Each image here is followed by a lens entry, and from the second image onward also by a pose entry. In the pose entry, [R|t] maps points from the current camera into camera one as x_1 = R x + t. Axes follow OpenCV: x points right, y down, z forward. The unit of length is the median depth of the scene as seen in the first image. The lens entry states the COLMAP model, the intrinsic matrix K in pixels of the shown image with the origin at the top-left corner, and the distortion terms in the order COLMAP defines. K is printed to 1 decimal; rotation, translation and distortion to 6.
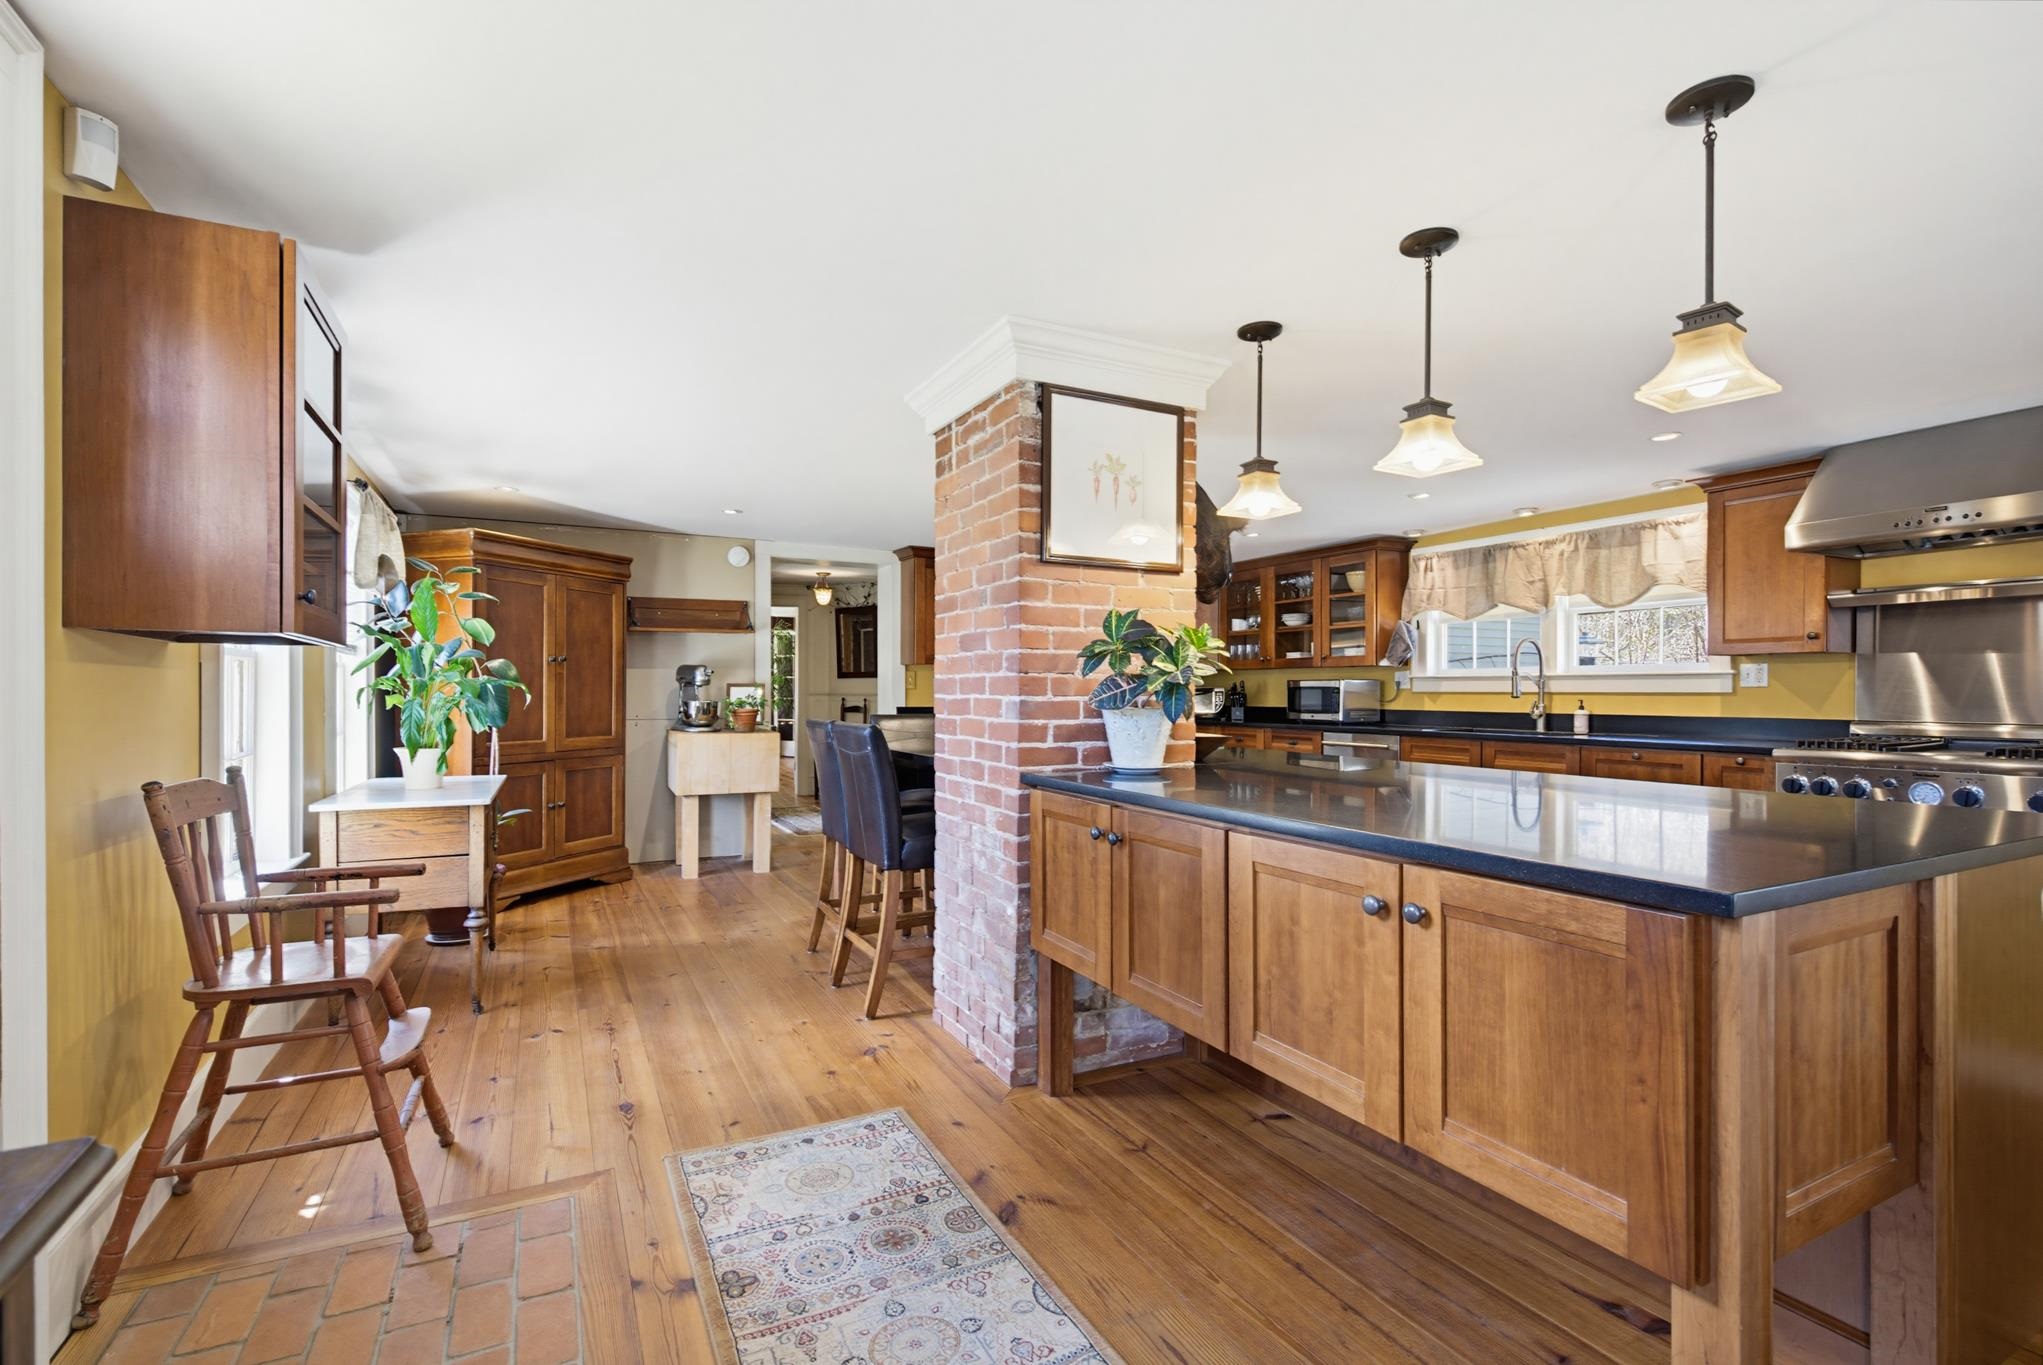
lens RADIAL K [[927.9, 0, 1015.9], [0, 927.9, 691.9], [0, 0, 1]] dist [0.001488, -0.000792]
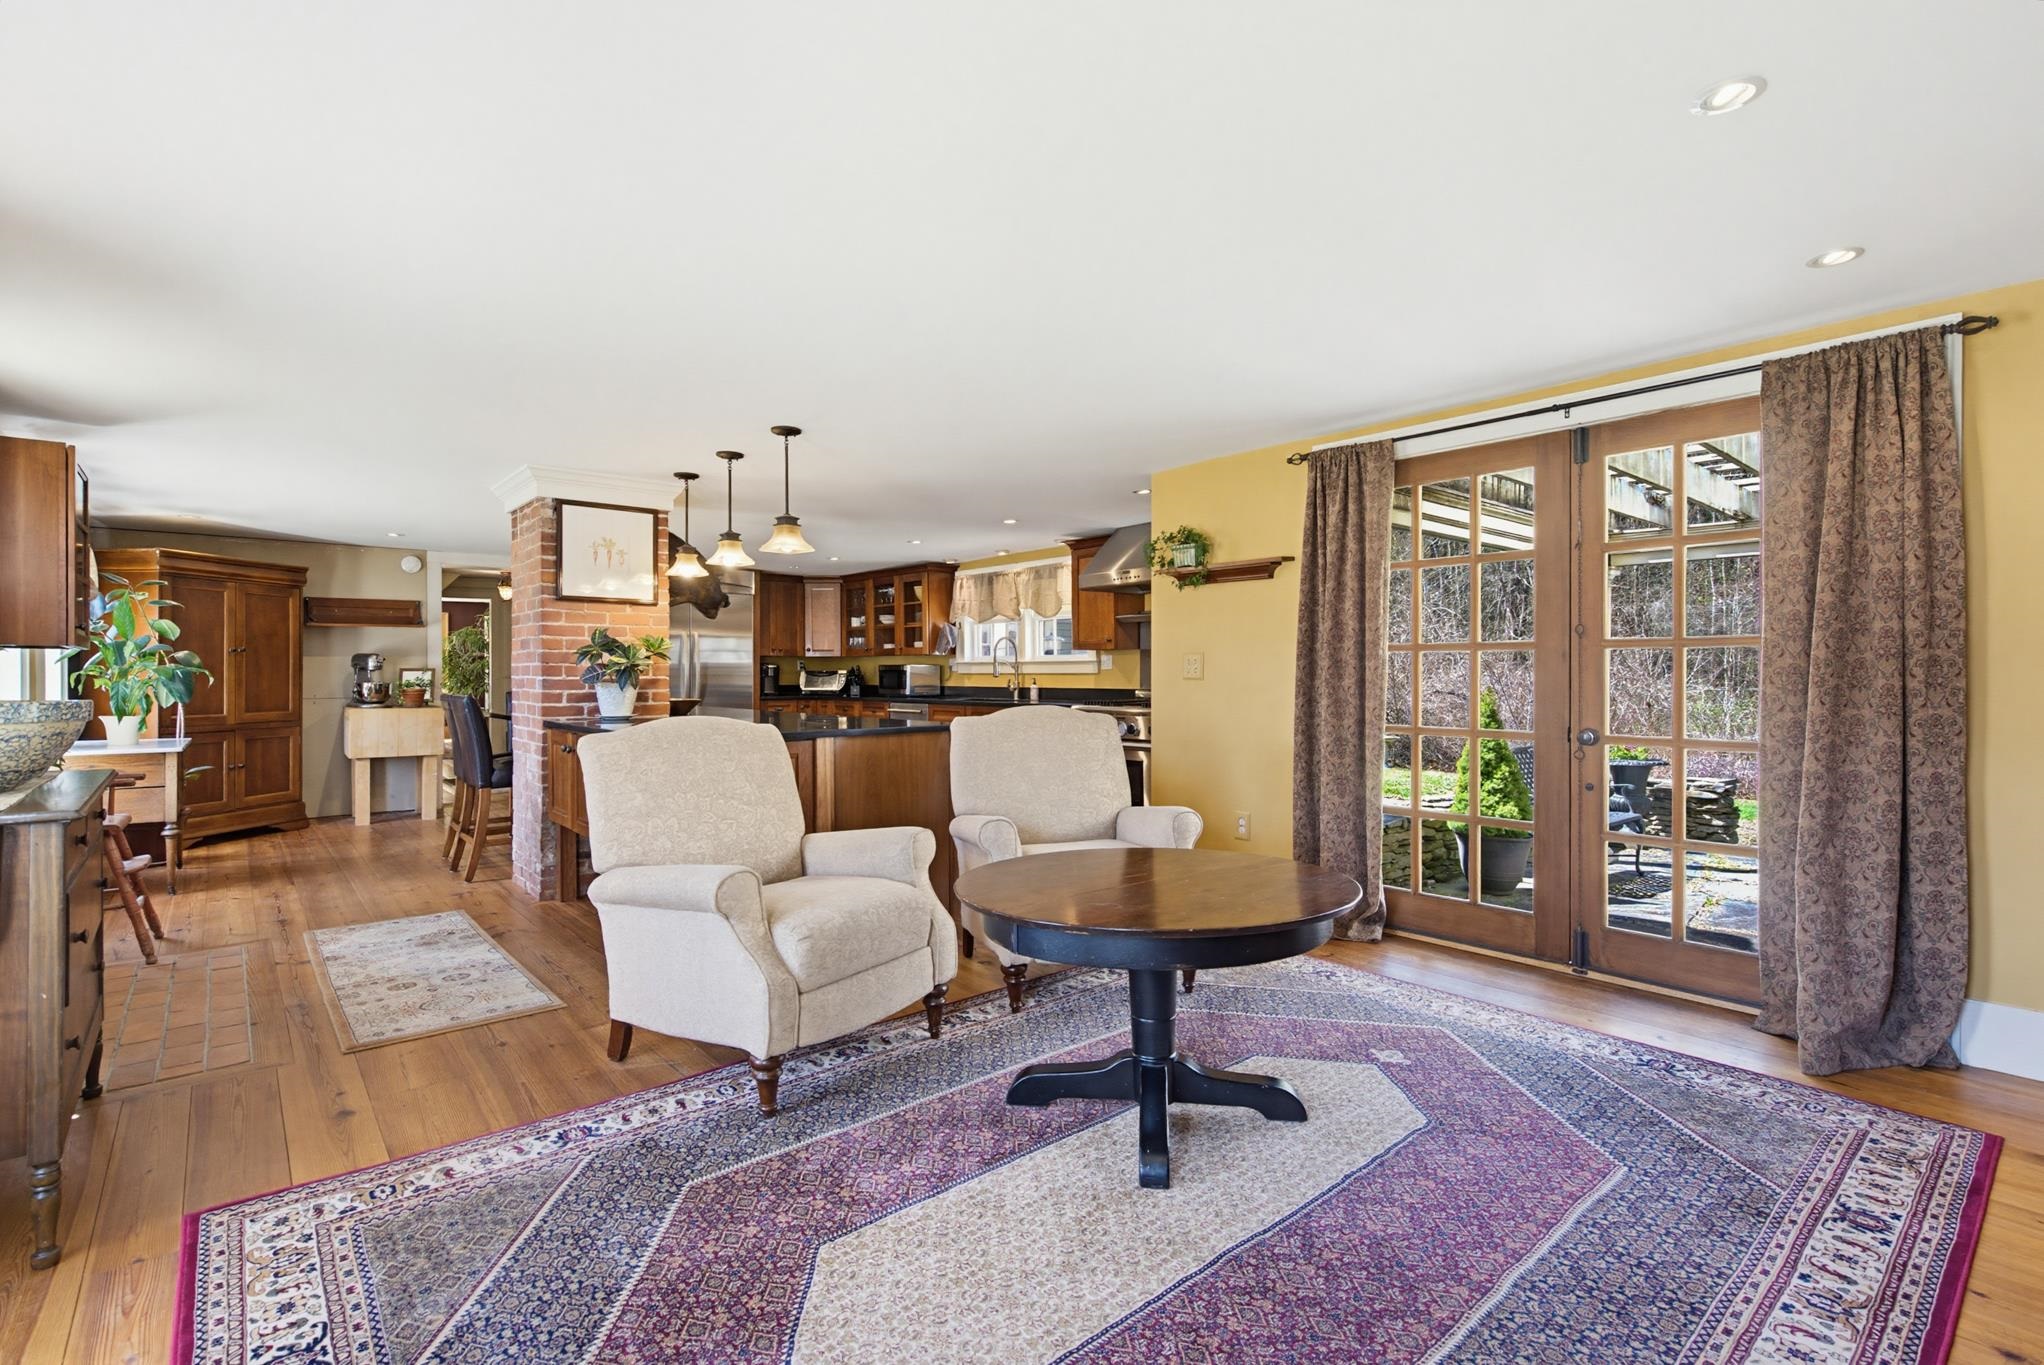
lens RADIAL K [[935.1, 0, 1039.0], [0, 935.1, 675.0], [0, 0, 1]] dist [-0.001181, -0.004782]
pose [[0.969642, -0.004049, 0.244493, 0.251143], [0.003821, 0.999992, 0.001409, 0.001302], [-0.244497, -0.000432, 0.969650, -0.489558]]
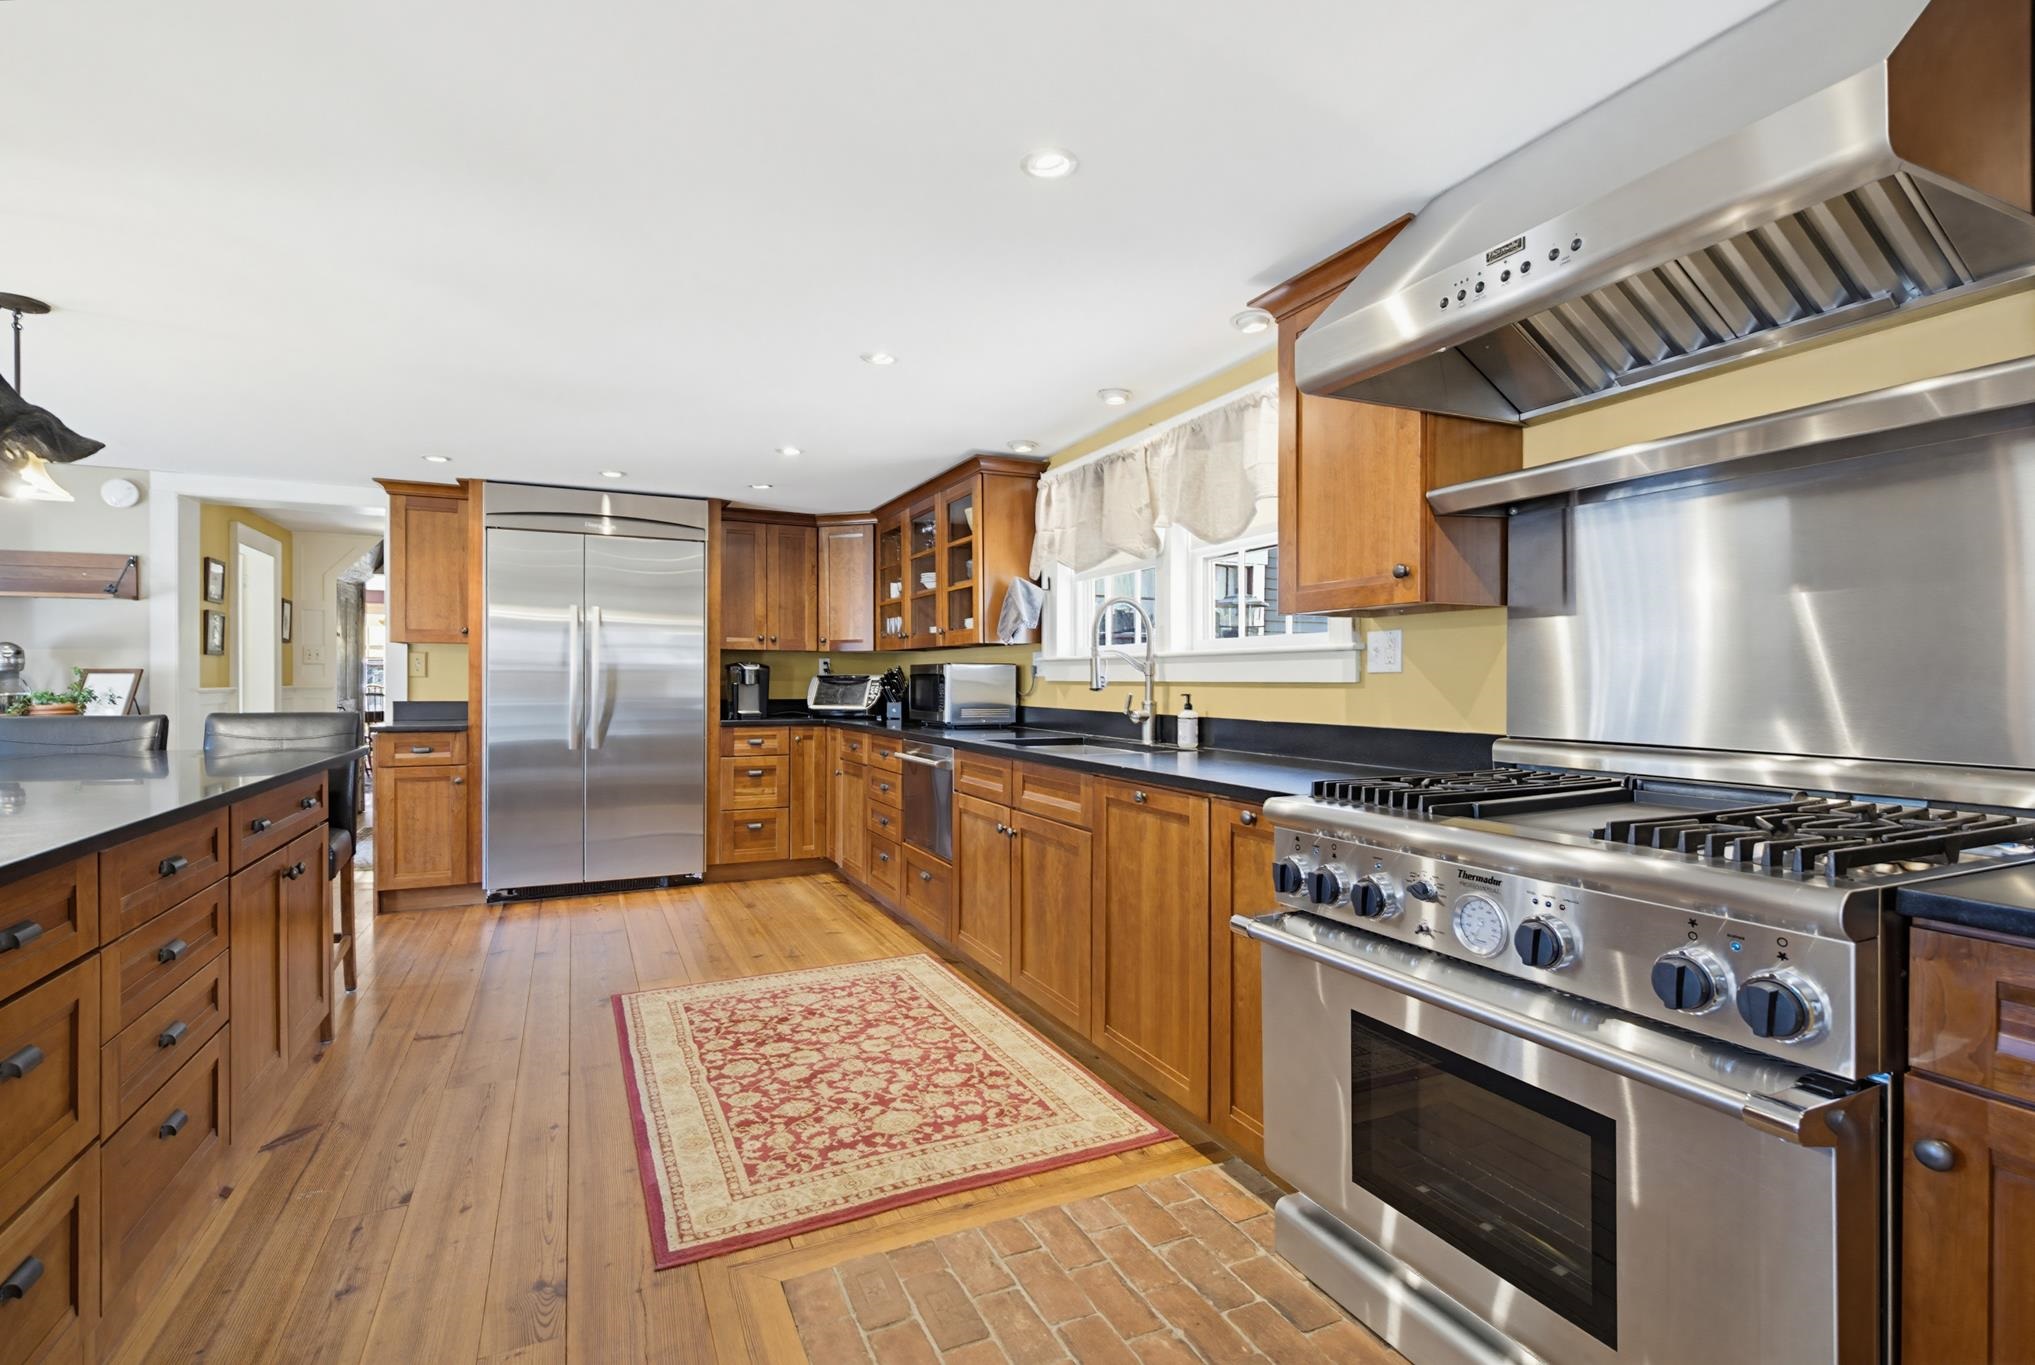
lens RADIAL K [[934.8, 0, 1004.0], [0, 934.8, 684.6], [0, 0, 1]] dist [-0.001709, -0.000318]
pose [[0.999571, -0.000231, -0.029295, 0.516158], [0.000339, 0.999993, 0.003692, 0.000034], [0.029294, -0.003700, 0.999564, 0.377153]]
